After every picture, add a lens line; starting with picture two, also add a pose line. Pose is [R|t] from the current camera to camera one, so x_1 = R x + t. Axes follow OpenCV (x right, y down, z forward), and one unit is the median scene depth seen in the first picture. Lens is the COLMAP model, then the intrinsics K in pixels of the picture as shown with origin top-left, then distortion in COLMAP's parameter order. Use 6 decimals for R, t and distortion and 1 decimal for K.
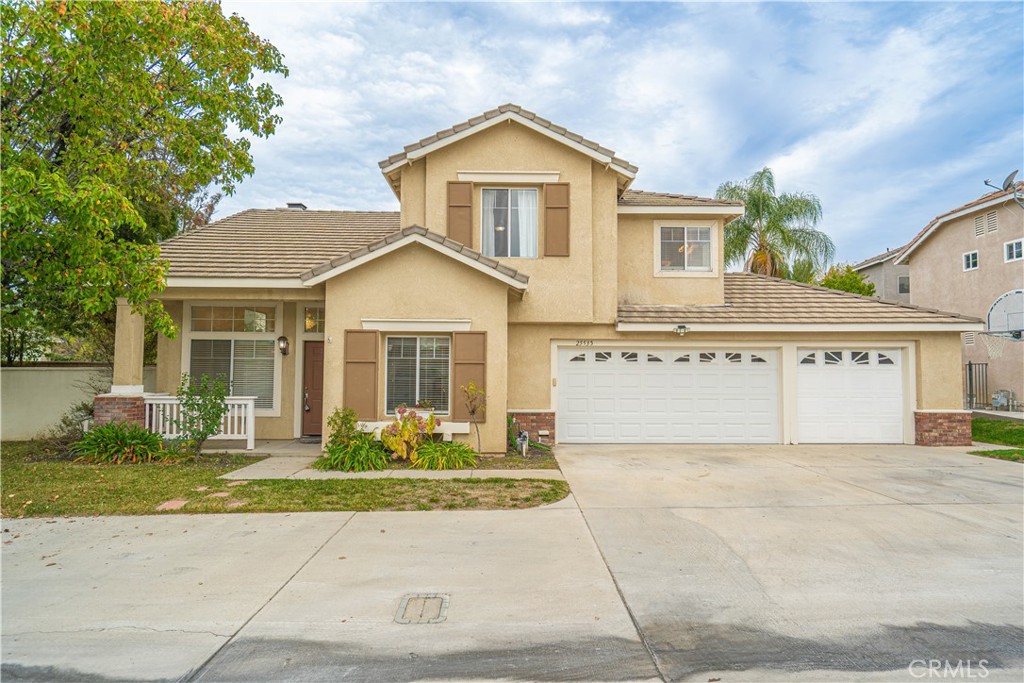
lens RADIAL K [[577.7, 0, 496.5], [0, 577.7, 345.0], [0, 0, 1]] dist [0.001229, 0.004194]
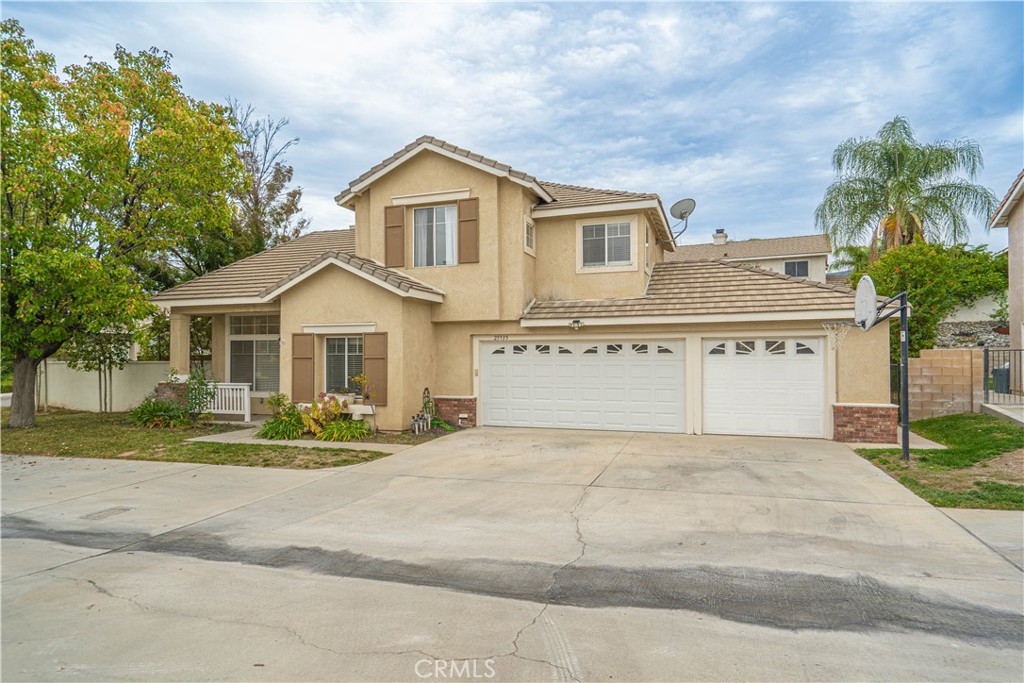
lens RADIAL K [[577.7, 0, 492.8], [0, 577.7, 346.9], [0, 0, 1]] dist [0.001229, 0.004194]
pose [[0.936805, -0.013342, -0.349596, 0.542938], [0.025027, 0.999268, 0.028930, -0.019048], [0.348954, -0.035851, 0.936454, -0.064144]]
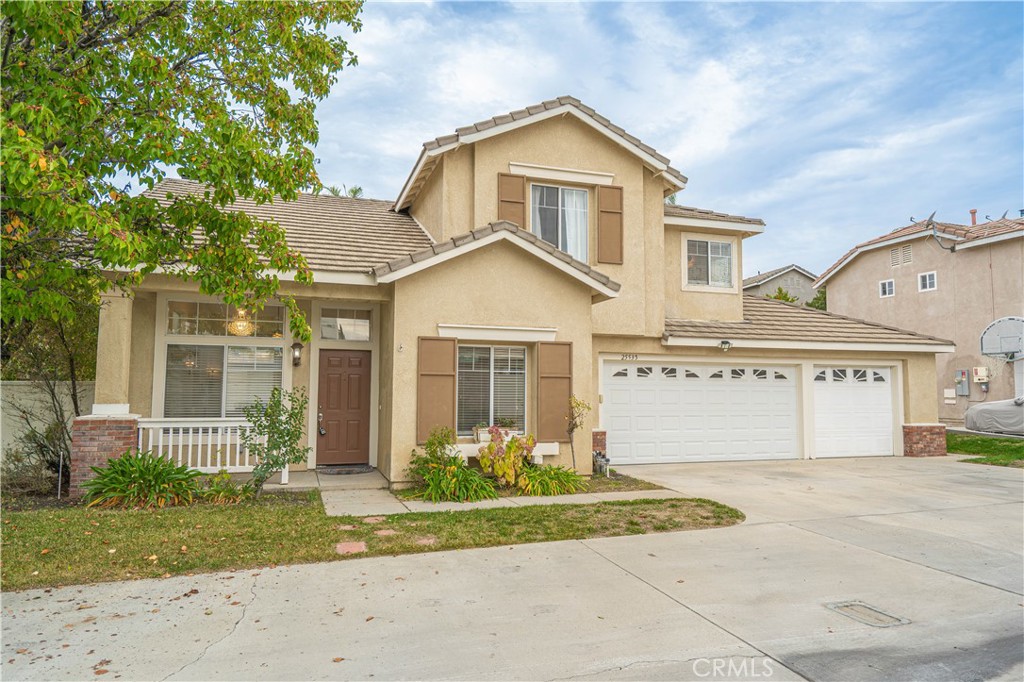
lens RADIAL K [[666.8, 0, 491.9], [0, 666.8, 344.2], [0, 0, 1]] dist [-0.006532, 0.006157]
pose [[0.956161, 0.021096, 0.292079, -0.385804], [-0.011725, 0.999360, -0.033798, 0.014617], [-0.292605, 0.028891, 0.955797, 0.031098]]
